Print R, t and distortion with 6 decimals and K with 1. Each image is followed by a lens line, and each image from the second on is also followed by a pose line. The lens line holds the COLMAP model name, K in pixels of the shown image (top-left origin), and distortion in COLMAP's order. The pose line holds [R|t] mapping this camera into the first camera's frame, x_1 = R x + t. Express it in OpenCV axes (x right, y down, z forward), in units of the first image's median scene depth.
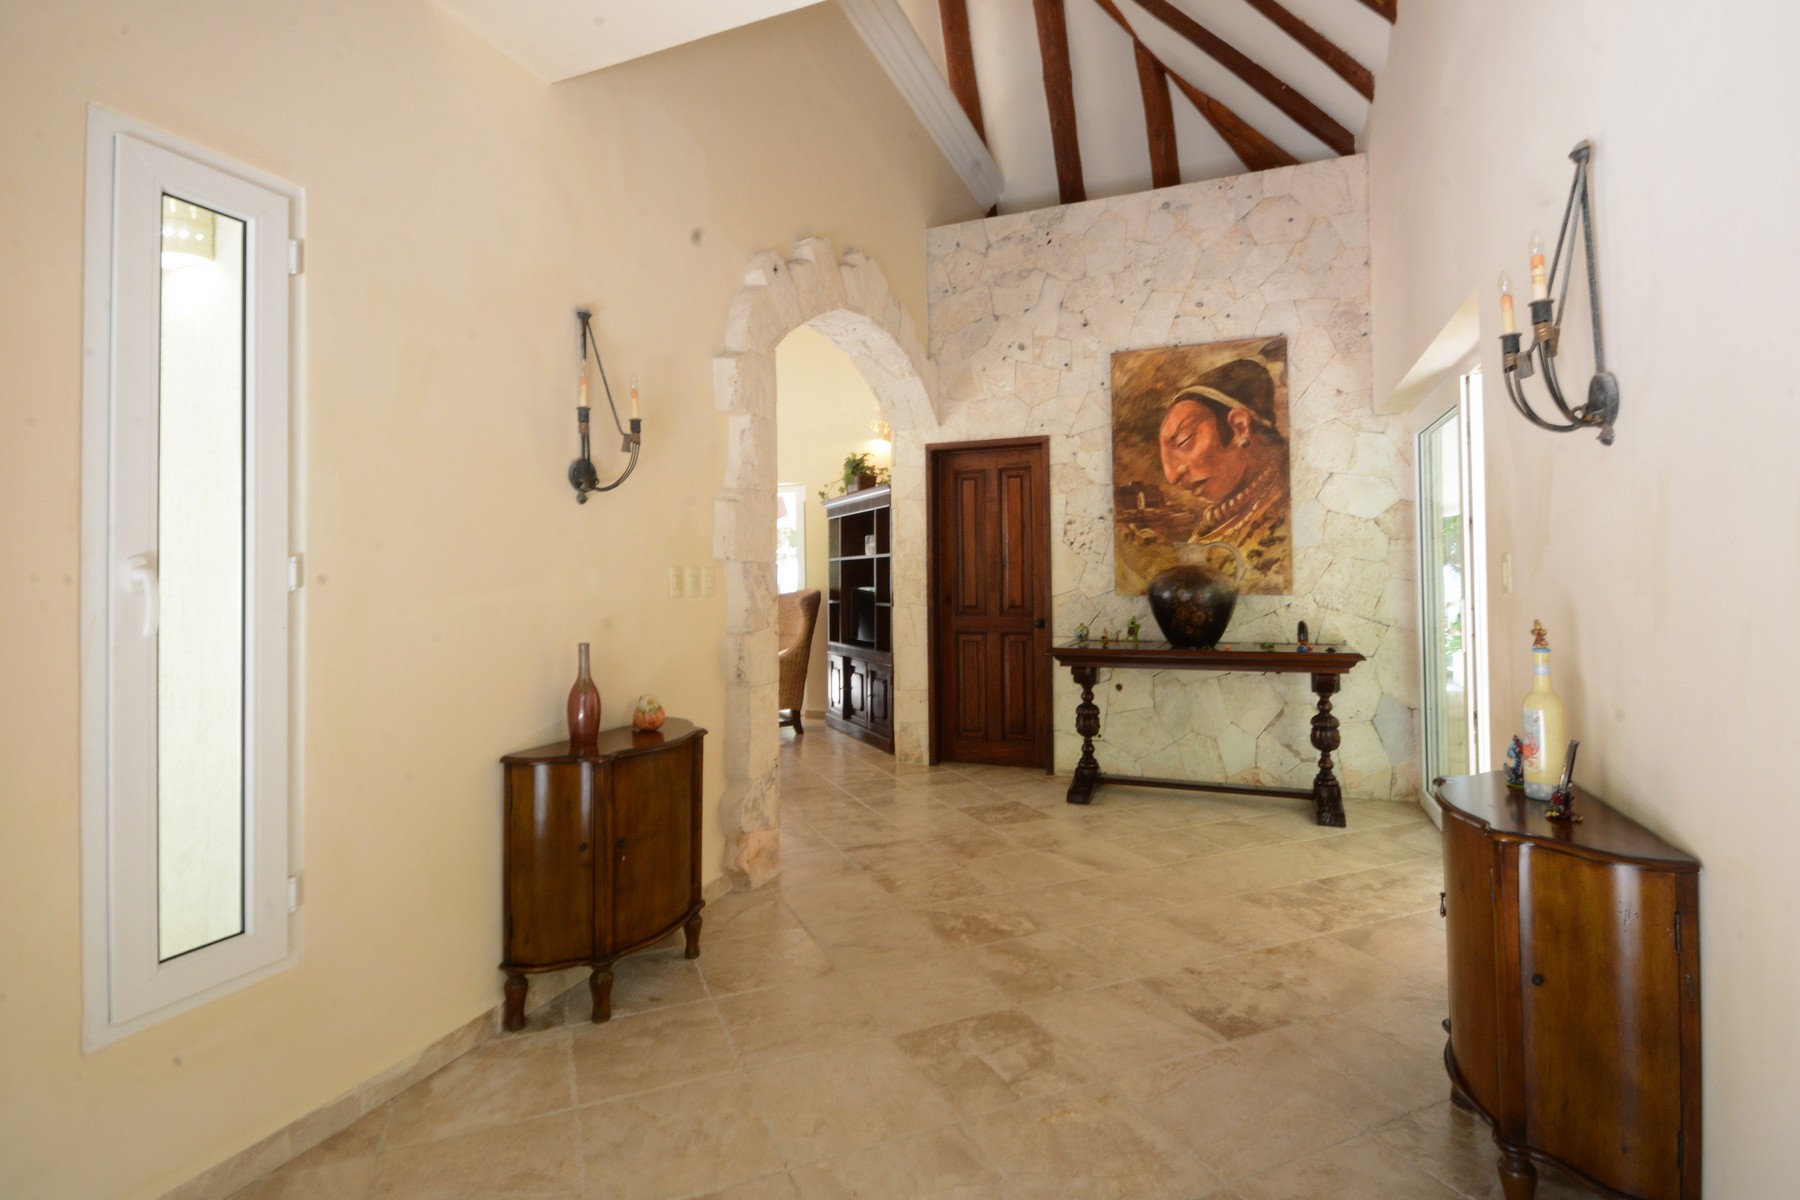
lens RADIAL K [[820.9, 0, 930.1], [0, 820.9, 575.9], [0, 0, 1]] dist [-0.001548, -0.005616]
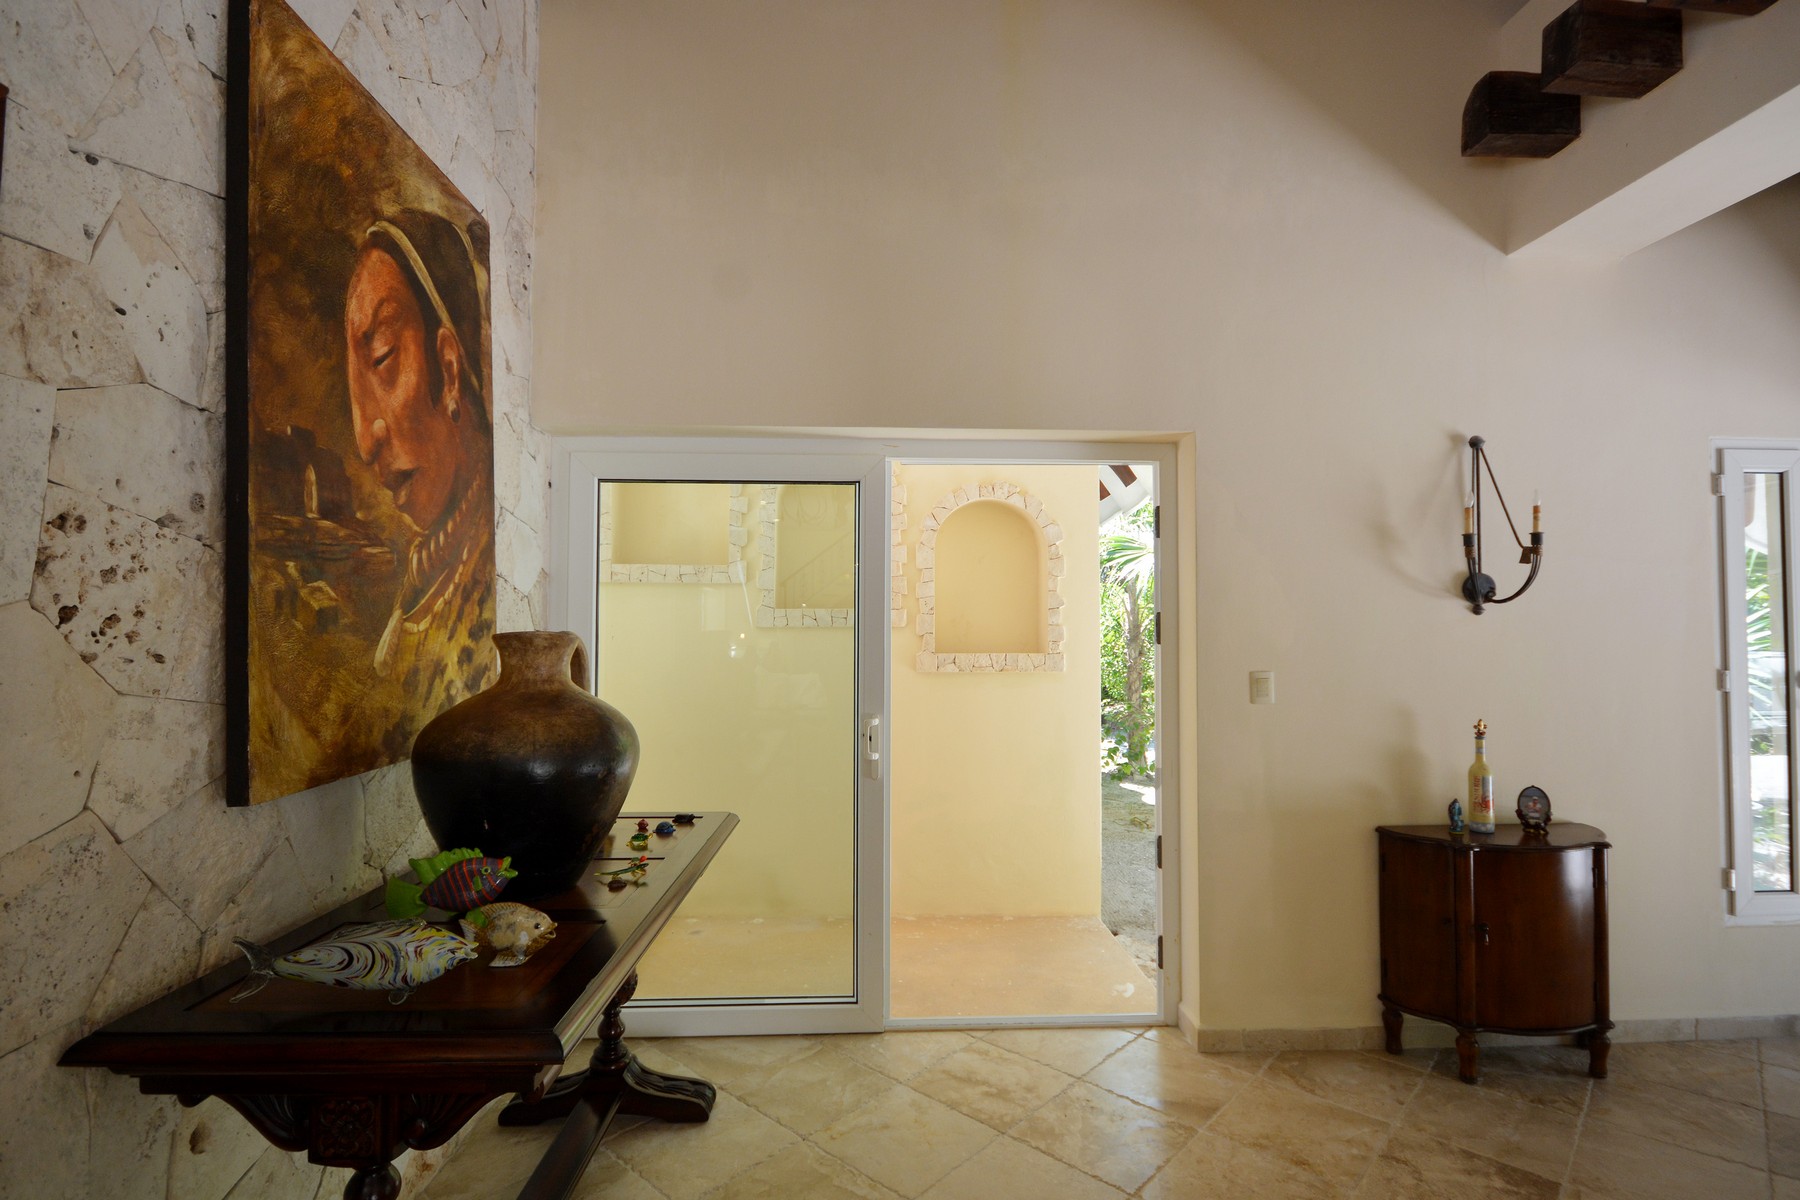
lens RADIAL K [[867.9, 0, 881.6], [0, 867.9, 606.4], [0, 0, 1]] dist [-0.005406, -0.001491]
pose [[-0.361269, 0.039331, 0.931632, -0.137884], [0.005206, 0.999180, -0.040164, -0.032798], [-0.932447, -0.009660, -0.361178, 0.925778]]
